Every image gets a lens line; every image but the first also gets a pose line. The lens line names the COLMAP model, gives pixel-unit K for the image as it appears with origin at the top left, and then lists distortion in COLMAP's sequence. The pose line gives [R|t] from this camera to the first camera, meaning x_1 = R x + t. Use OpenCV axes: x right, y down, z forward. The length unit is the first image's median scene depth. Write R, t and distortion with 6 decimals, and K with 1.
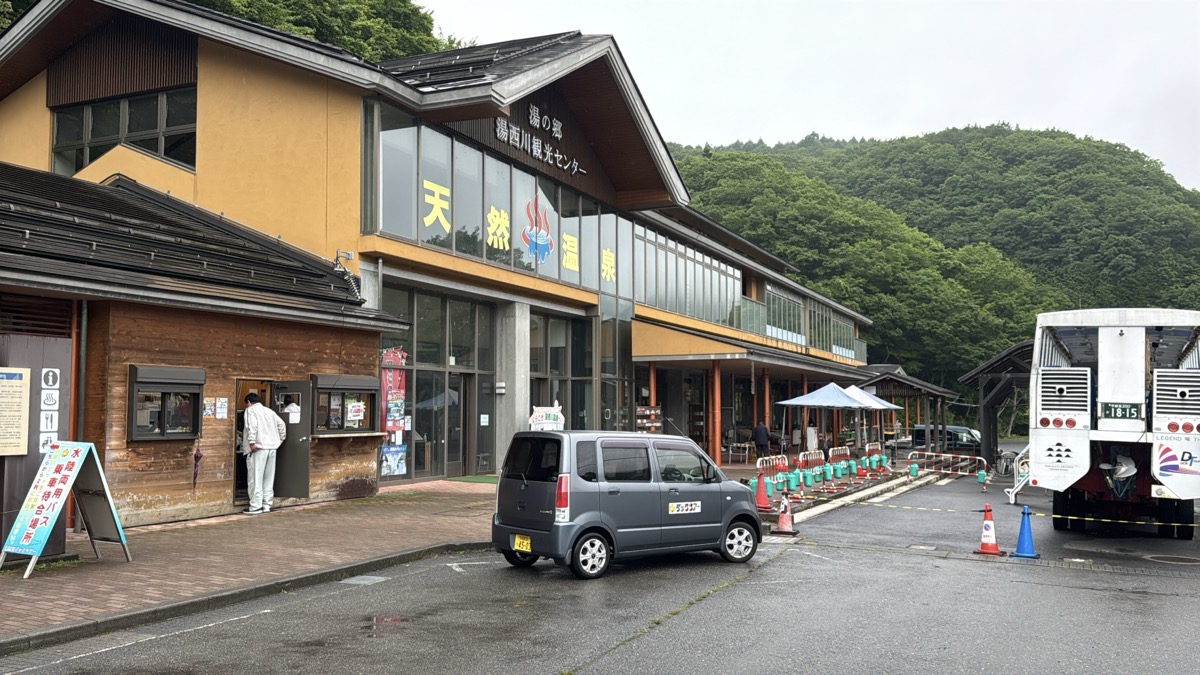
lens RADIAL K [[1035.0, 0, 600.0], [0, 1035.0, 337.5], [0, 0, 1]] dist [0.143026, -0.233664]
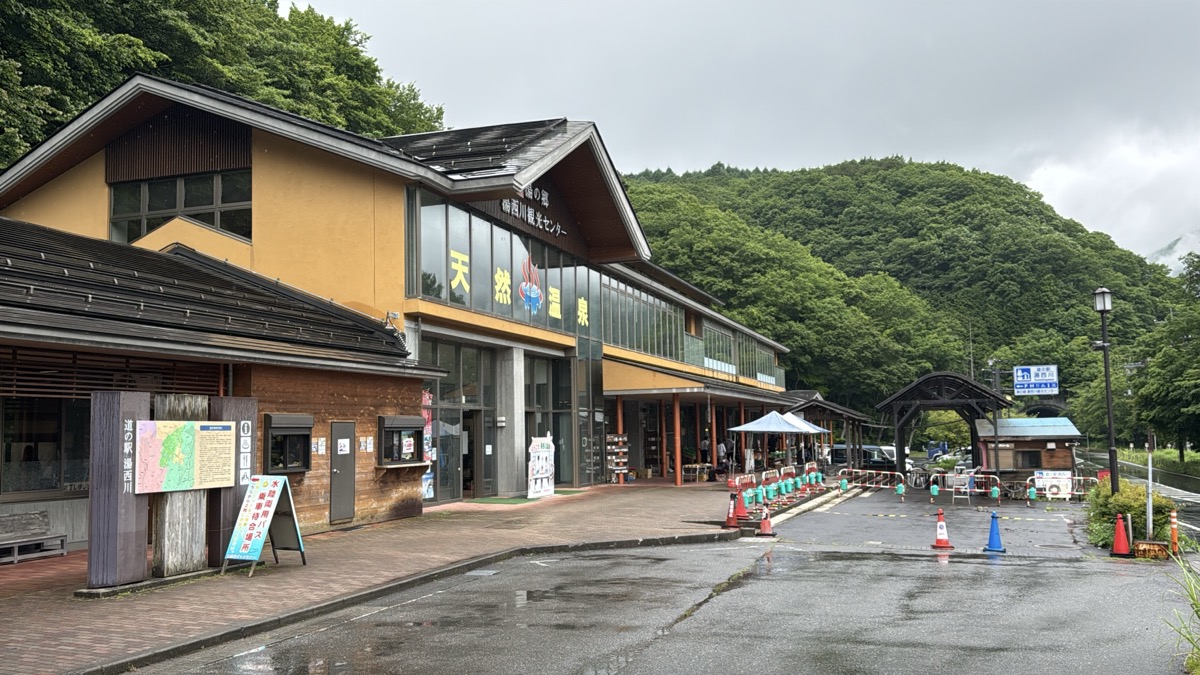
lens RADIAL K [[1032.5, 0, 603.7], [0, 1032.5, 342.7], [0, 0, 1]] dist [0.129259, -0.002142]
pose [[0.995664, -0.009780, 0.092512, -0.087096], [0.011340, 0.999802, -0.016357, -0.019501], [-0.092334, 0.017336, 0.995577, -0.165231]]
